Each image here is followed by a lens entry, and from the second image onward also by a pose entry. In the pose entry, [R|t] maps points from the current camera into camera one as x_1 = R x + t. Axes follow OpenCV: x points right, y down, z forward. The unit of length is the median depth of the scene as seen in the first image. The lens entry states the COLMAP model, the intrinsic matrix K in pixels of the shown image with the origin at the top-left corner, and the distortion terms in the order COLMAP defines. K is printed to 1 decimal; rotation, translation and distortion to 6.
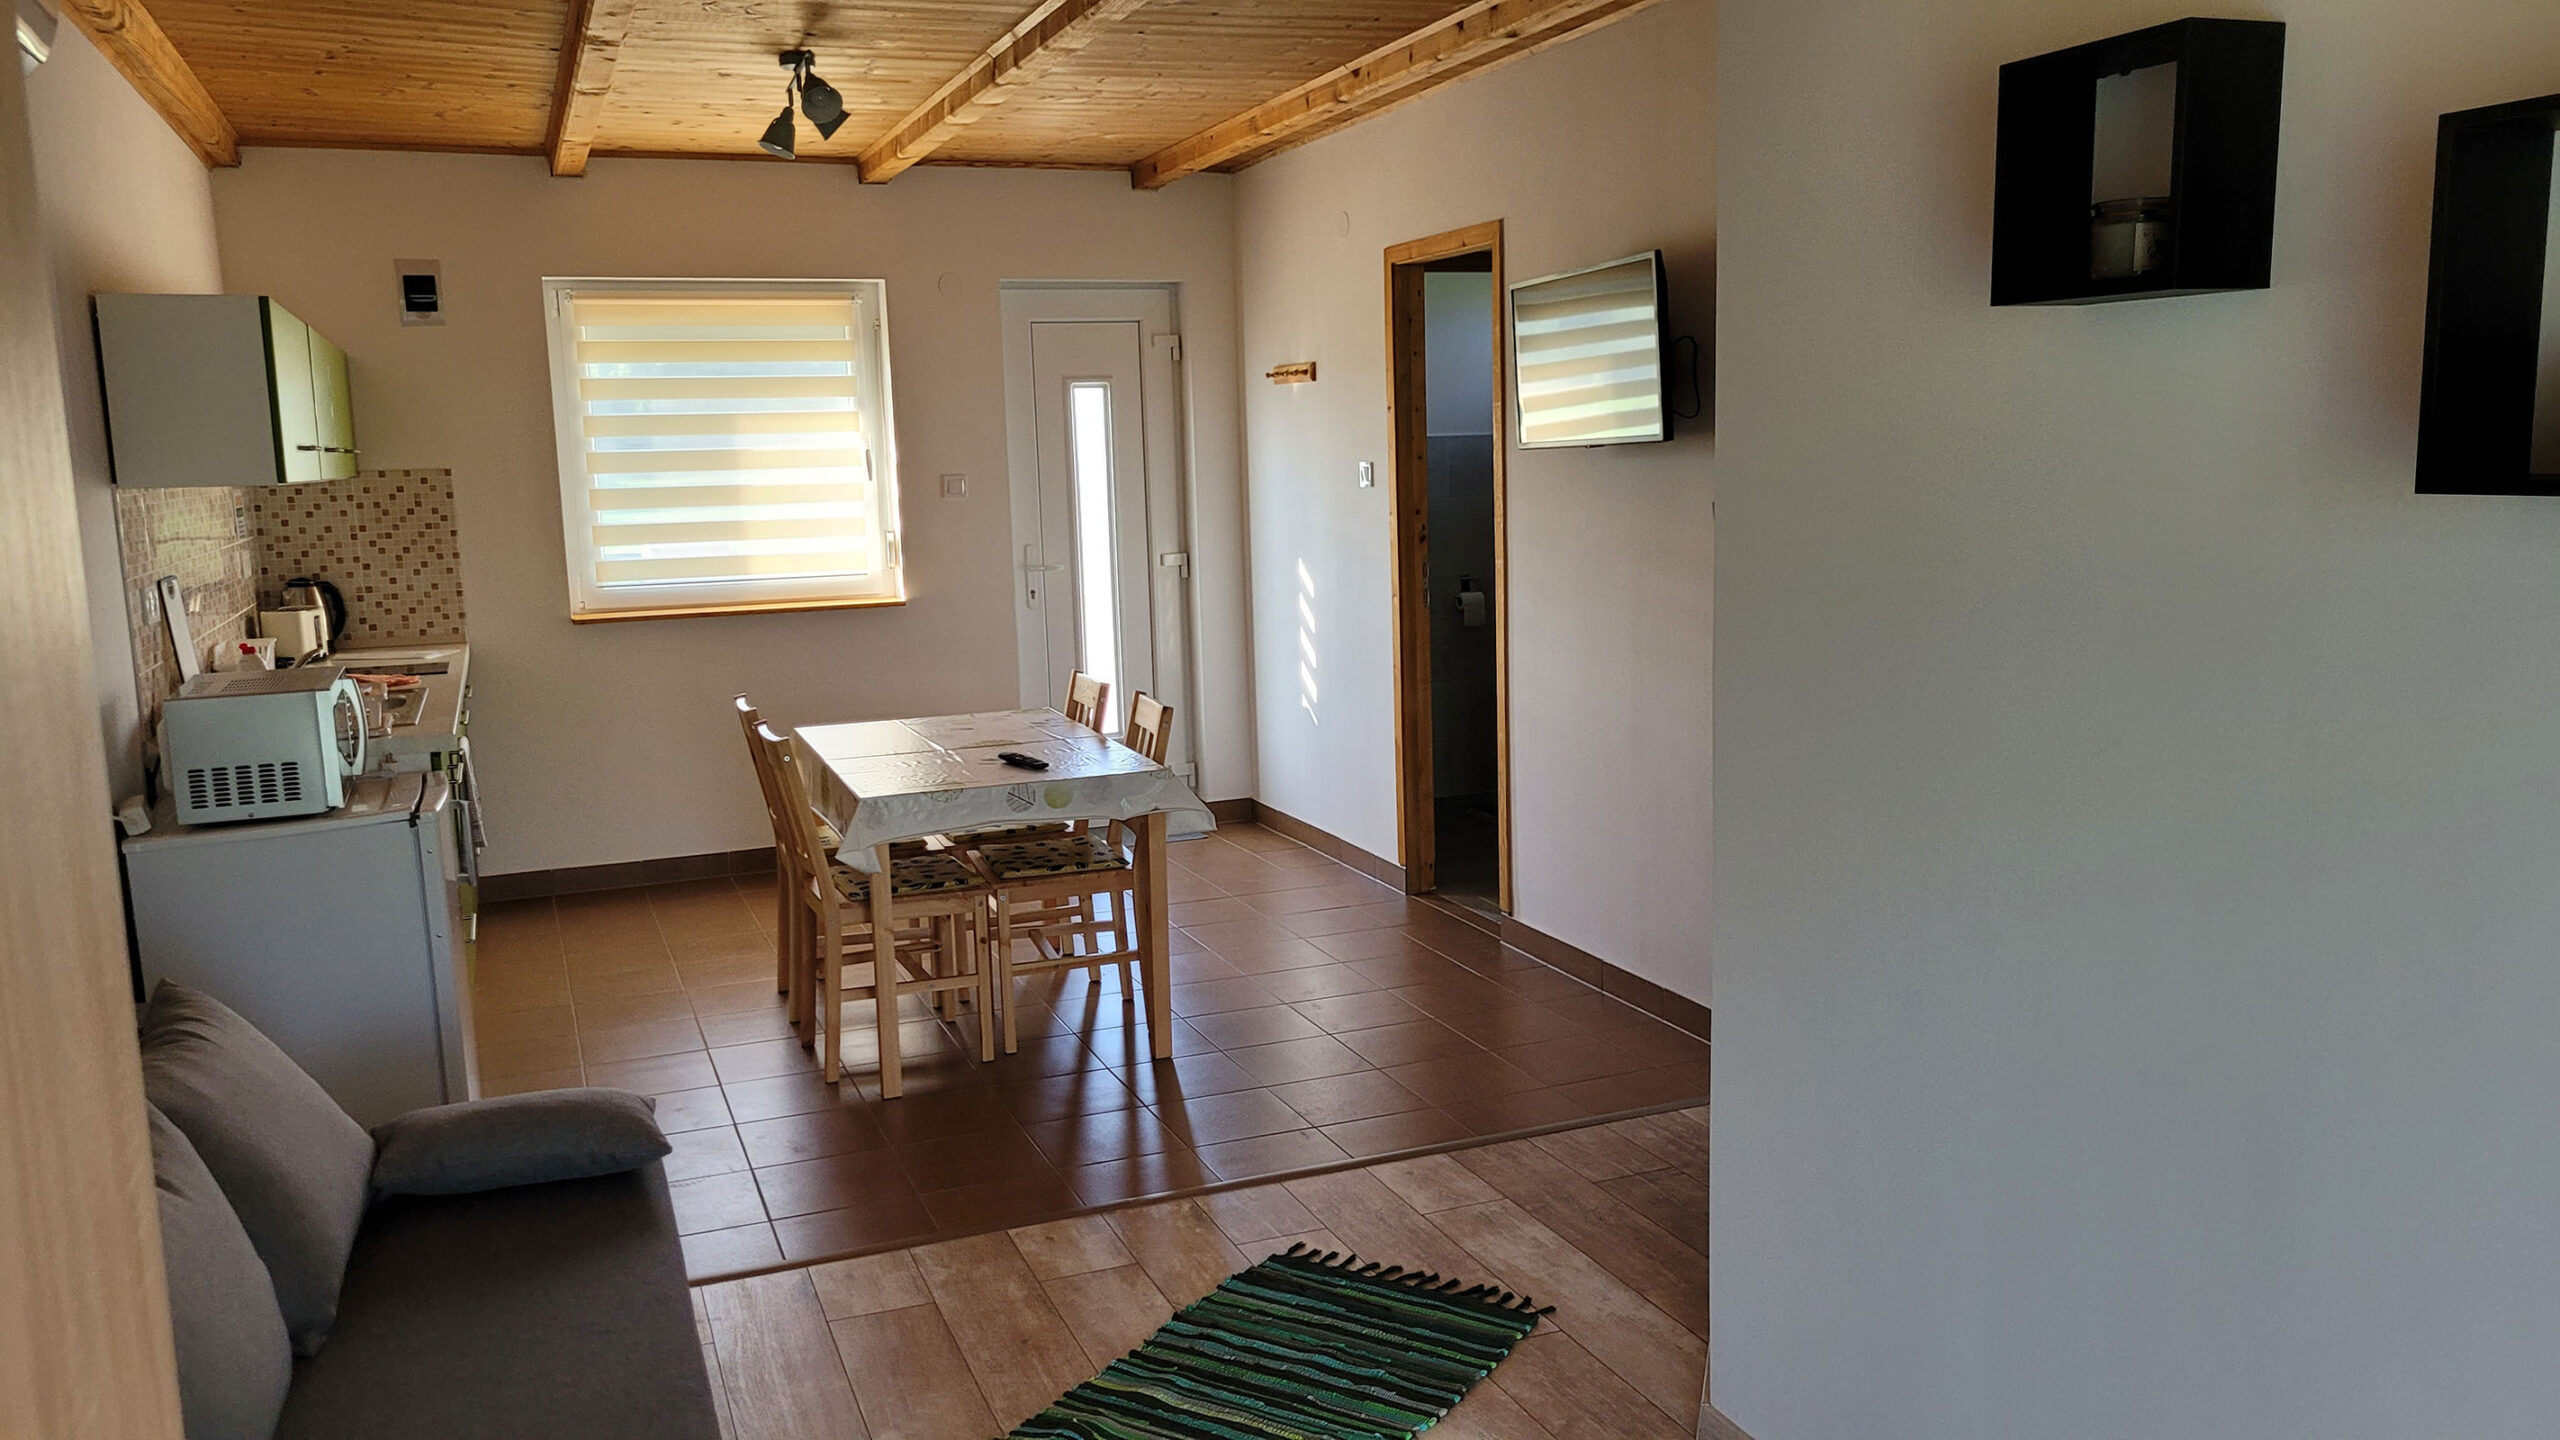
lens RADIAL K [[1943.7, 0, 1259.2], [0, 1943.7, 738.4], [0, 0, 1]] dist [0.057838, -0.042326]
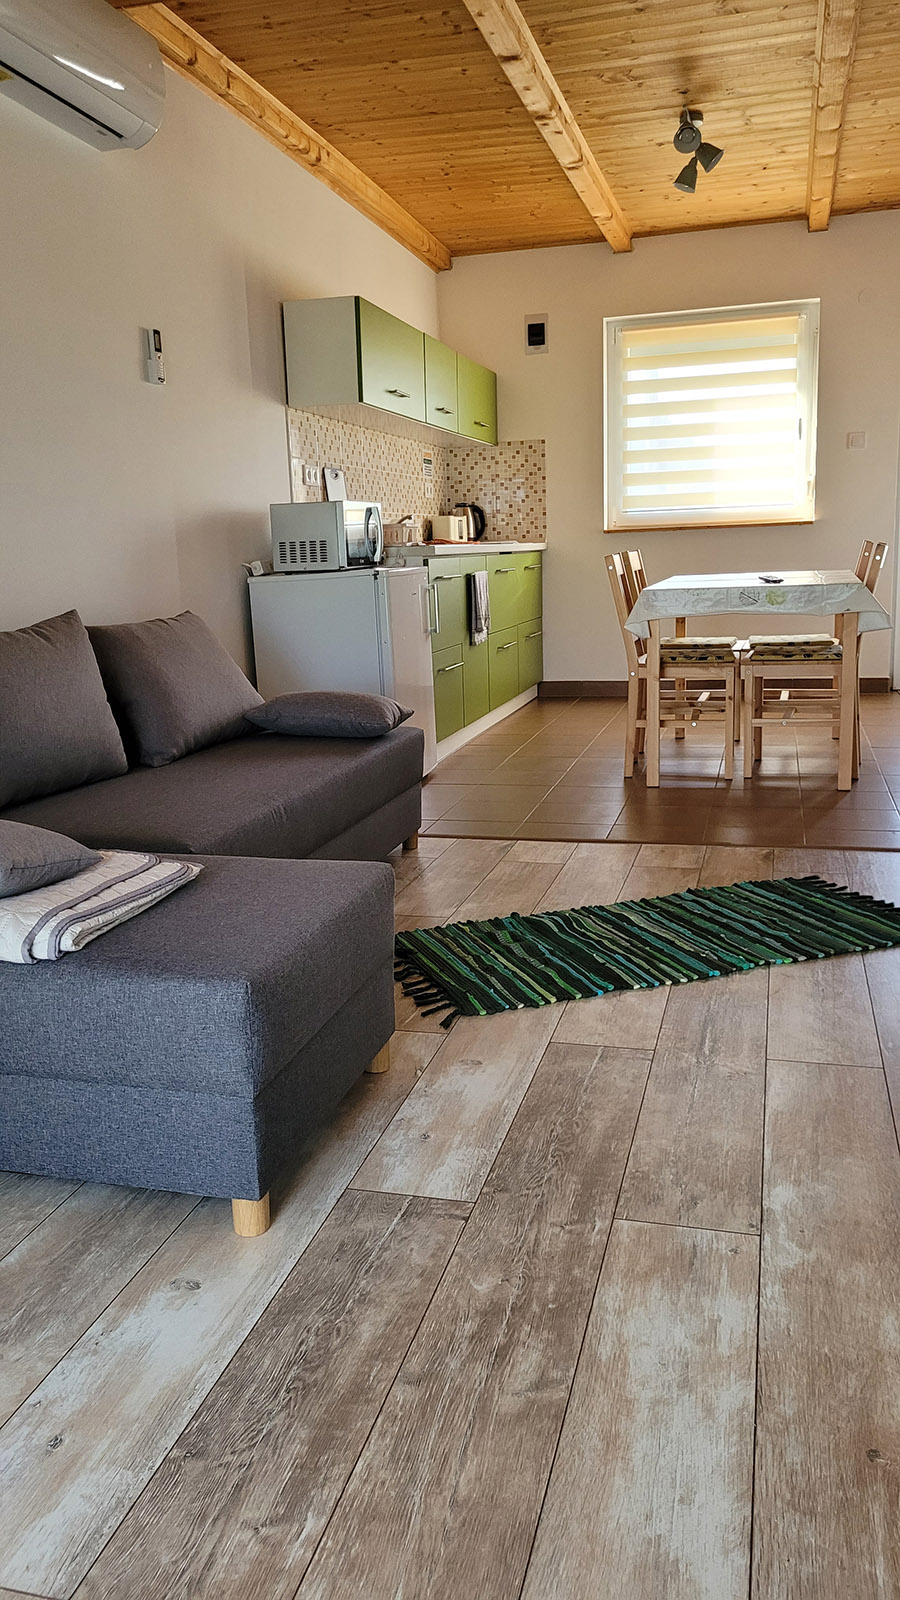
lens RADIAL K [[1214.8, 0, 442.4], [0, 1214.8, 798.7], [0, 0, 1]] dist [0.057838, -0.042326]
pose [[0.798048, 0.118475, -0.590832, 0.198533], [-0.078306, 0.992558, 0.093261, 0.087834], [0.597484, -0.028161, 0.801386, 0.081426]]
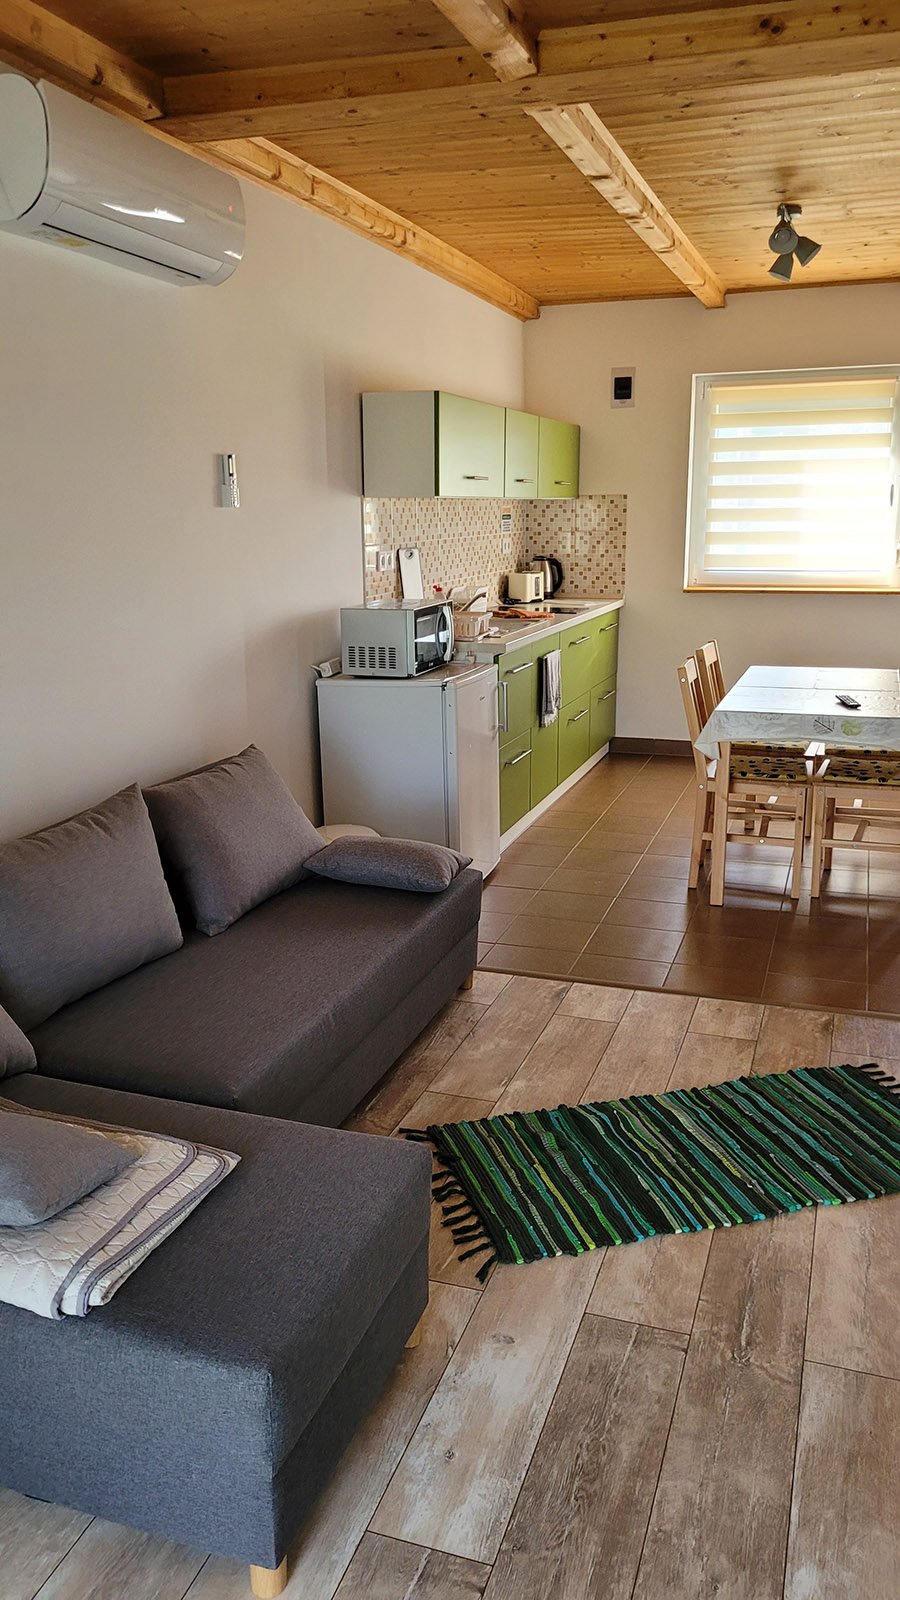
lens RADIAL K [[1214.8, 0, 457.4], [0, 1214.8, 796.6], [0, 0, 1]] dist [0.057838, -0.042326]
pose [[0.761894, 0.172048, -0.624433, 0.189034], [-0.111008, 0.984496, 0.135810, -0.008001], [0.638118, -0.034156, 0.769181, 0.092553]]
